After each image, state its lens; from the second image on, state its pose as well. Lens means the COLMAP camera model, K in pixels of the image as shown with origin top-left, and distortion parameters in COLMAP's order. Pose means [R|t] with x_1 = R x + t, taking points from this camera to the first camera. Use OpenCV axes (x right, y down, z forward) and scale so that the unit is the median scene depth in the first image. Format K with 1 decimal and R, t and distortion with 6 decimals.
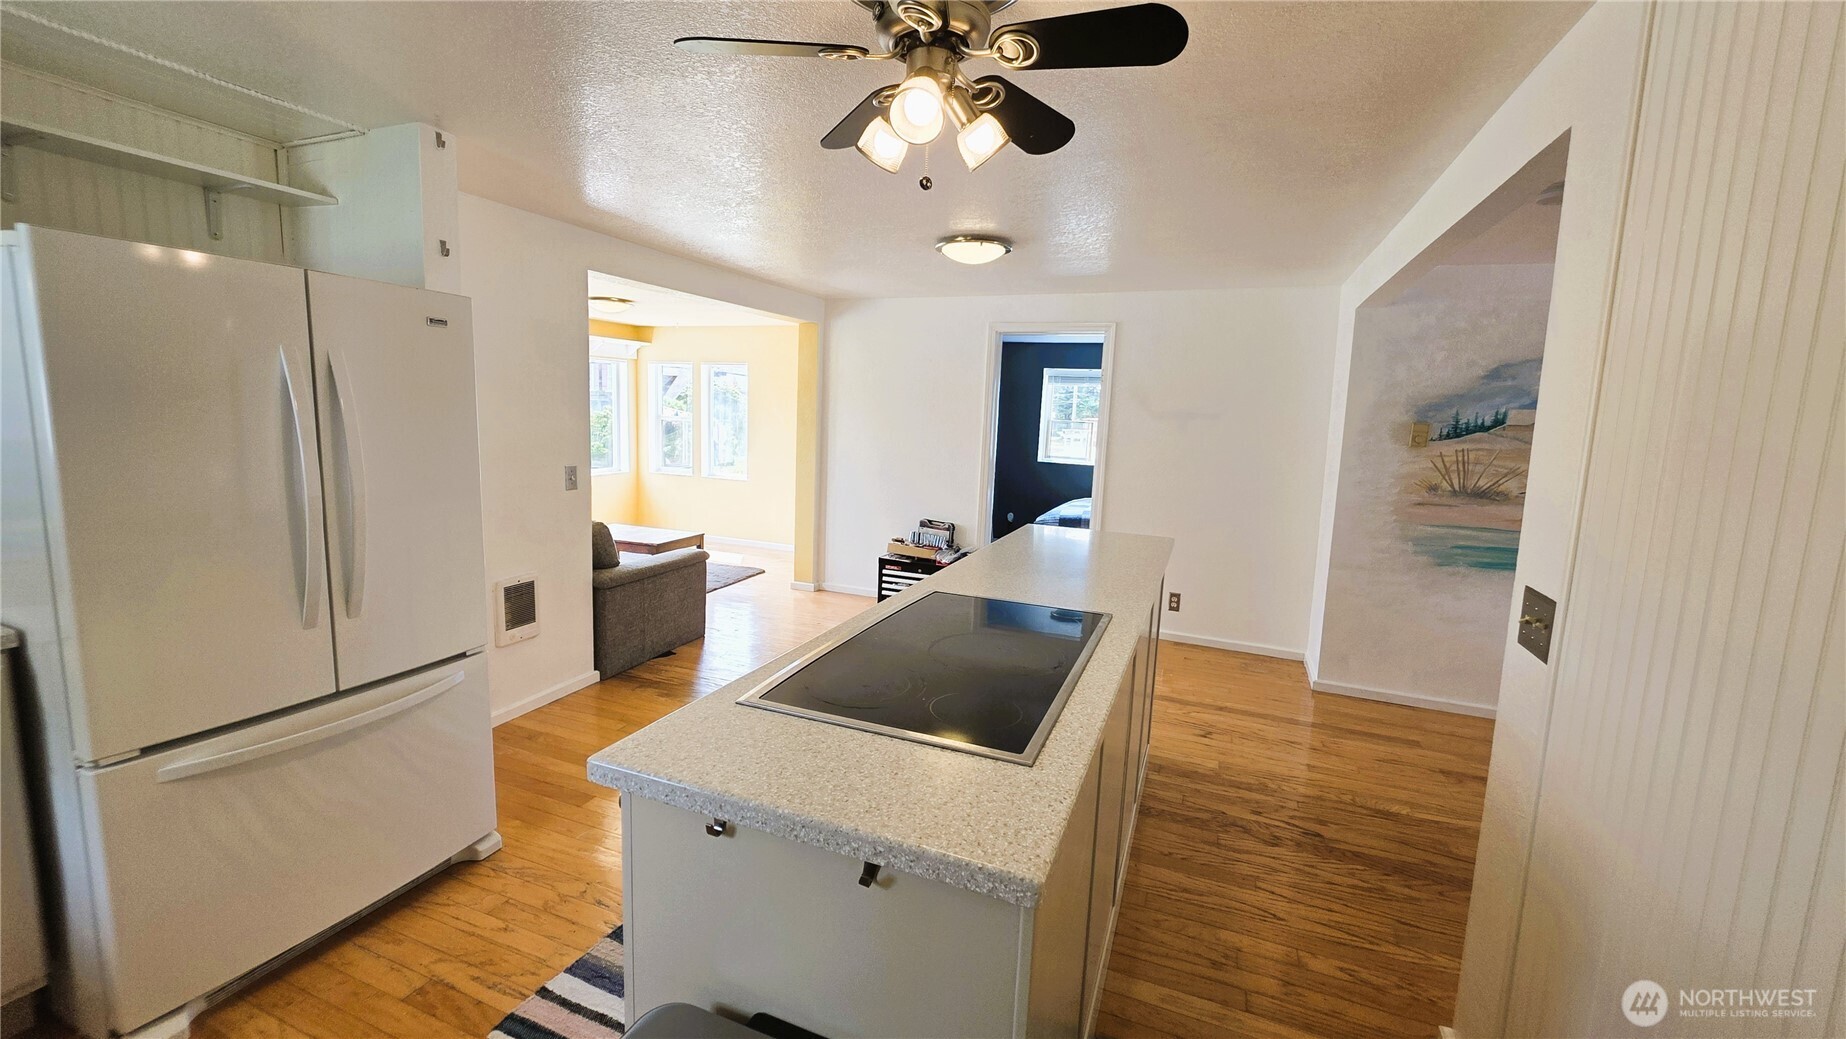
lens RADIAL K [[736.9, 0, 921.3], [0, 736.9, 510.8], [0, 0, 1]] dist [-0.000492, 0.000321]
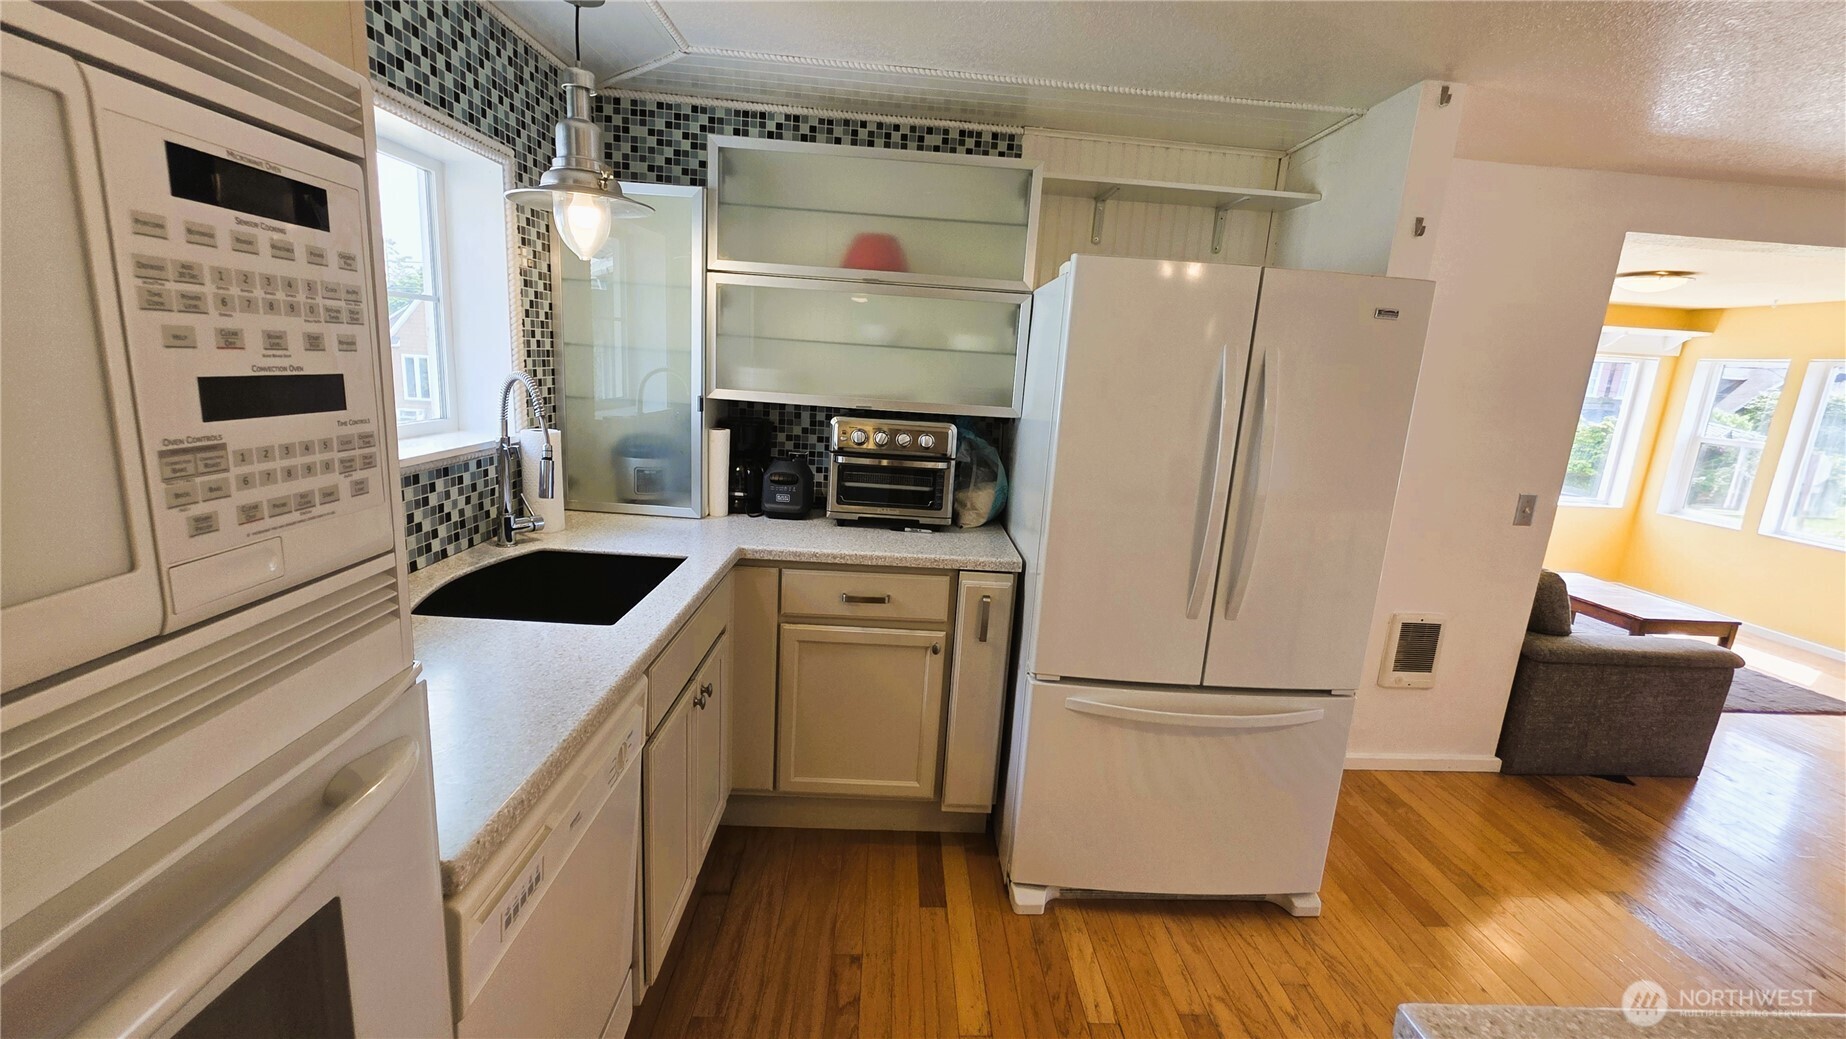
lens RADIAL K [[742.4, 0, 923.9], [0, 742.4, 512.7], [0, 0, 1]] dist [-0.000326, 0.000004]
pose [[0.413848, 0.172357, -0.893881, -0.040191], [-0.172472, 0.978975, 0.108914, -0.018028], [0.893859, 0.109095, 0.434874, 0.099124]]
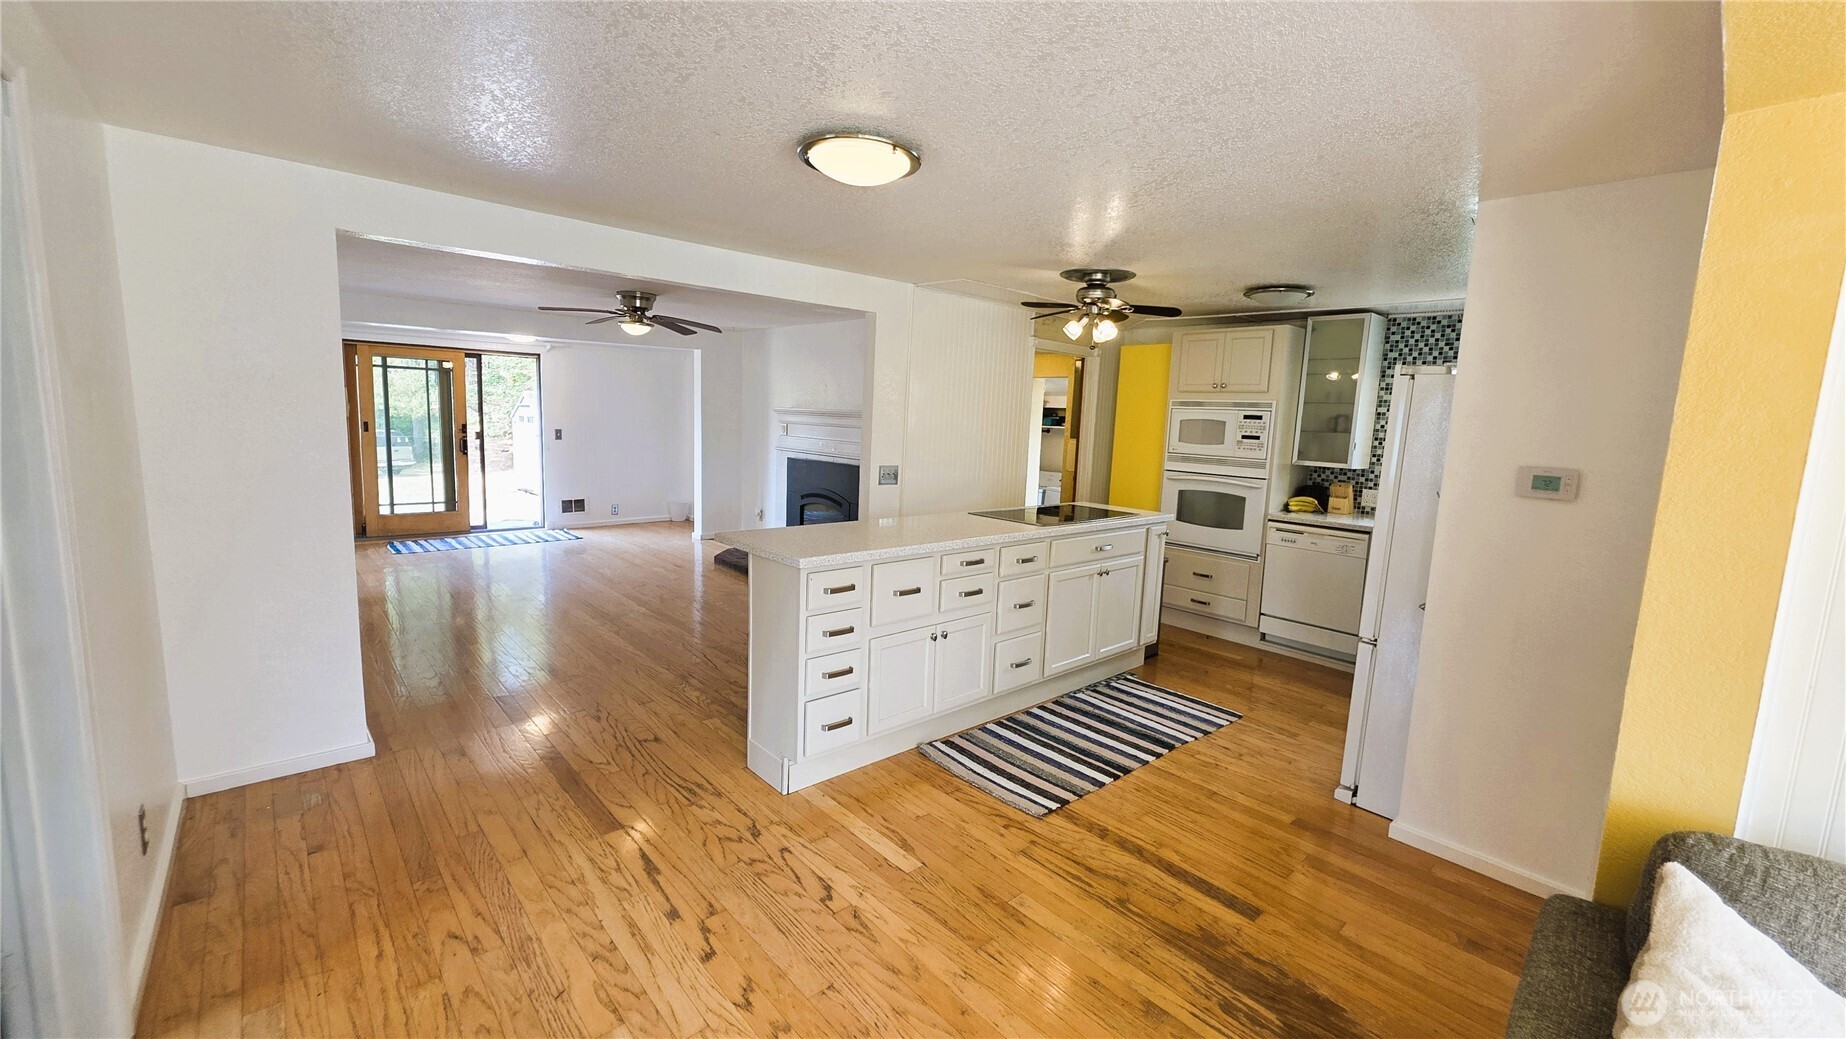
lens RADIAL K [[736.9, 0, 921.3], [0, 736.9, 510.8], [0, 0, 1]] dist [-0.000492, 0.000321]
pose [[-0.895512, -0.132023, 0.425004, -0.277564], [-0.015553, 0.963686, 0.266586, -0.228420], [-0.444765, 0.232121, -0.865045, 1.547237]]
